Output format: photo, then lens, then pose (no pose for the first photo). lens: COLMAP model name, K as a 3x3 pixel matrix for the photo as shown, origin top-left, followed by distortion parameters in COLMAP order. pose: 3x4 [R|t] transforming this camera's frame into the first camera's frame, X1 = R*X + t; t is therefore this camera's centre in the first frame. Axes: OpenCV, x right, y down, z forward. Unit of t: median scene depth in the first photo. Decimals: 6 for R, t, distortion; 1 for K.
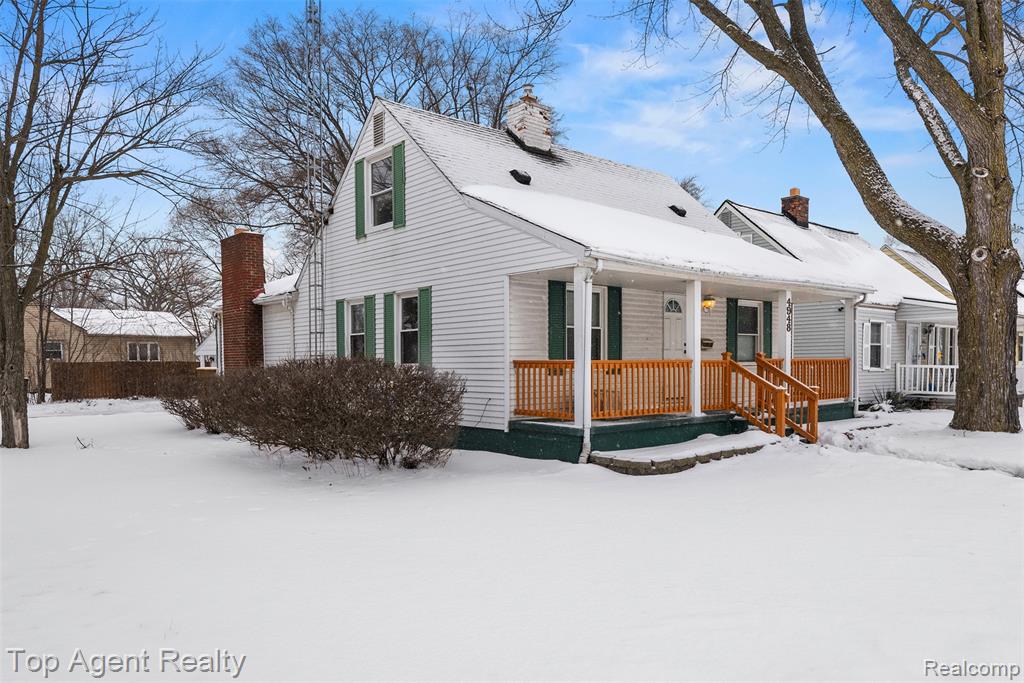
lens RADIAL K [[717.7, 0, 513.1], [0, 717.7, 394.8], [0, 0, 1]] dist [-0.010394, 0.004621]
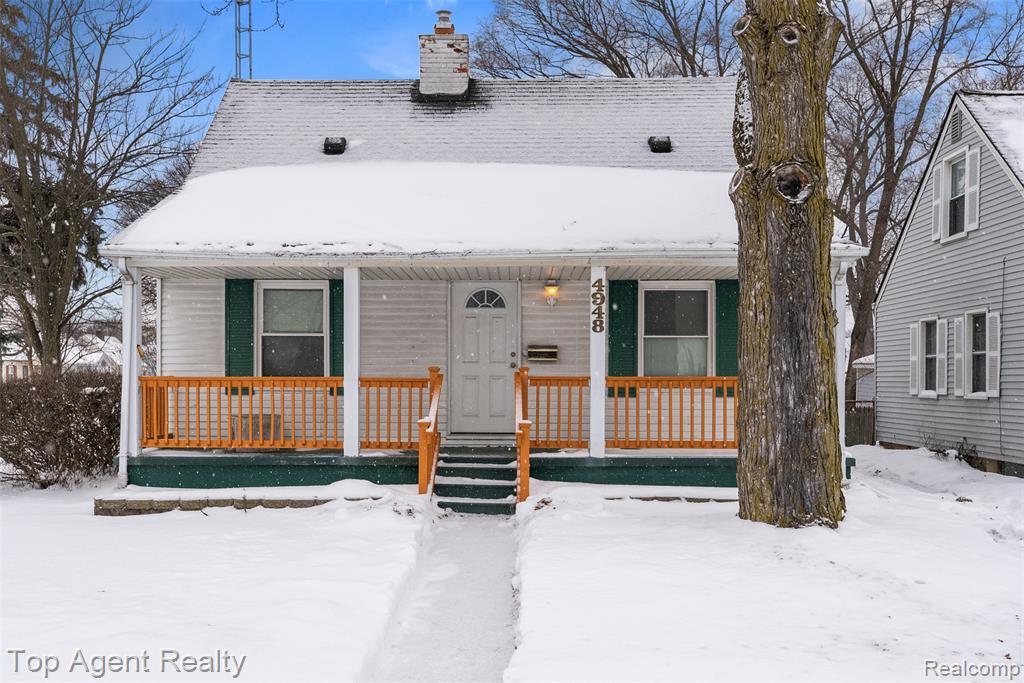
lens RADIAL K [[999.5, 0, 505.7], [0, 999.5, 404.9], [0, 0, 1]] dist [0.015296, 0.000000]
pose [[0.749583, 0.026149, -0.661394, 0.944441], [-0.036115, 0.999347, -0.001421, -0.022781], [0.660925, 0.024951, 0.750037, 0.317133]]
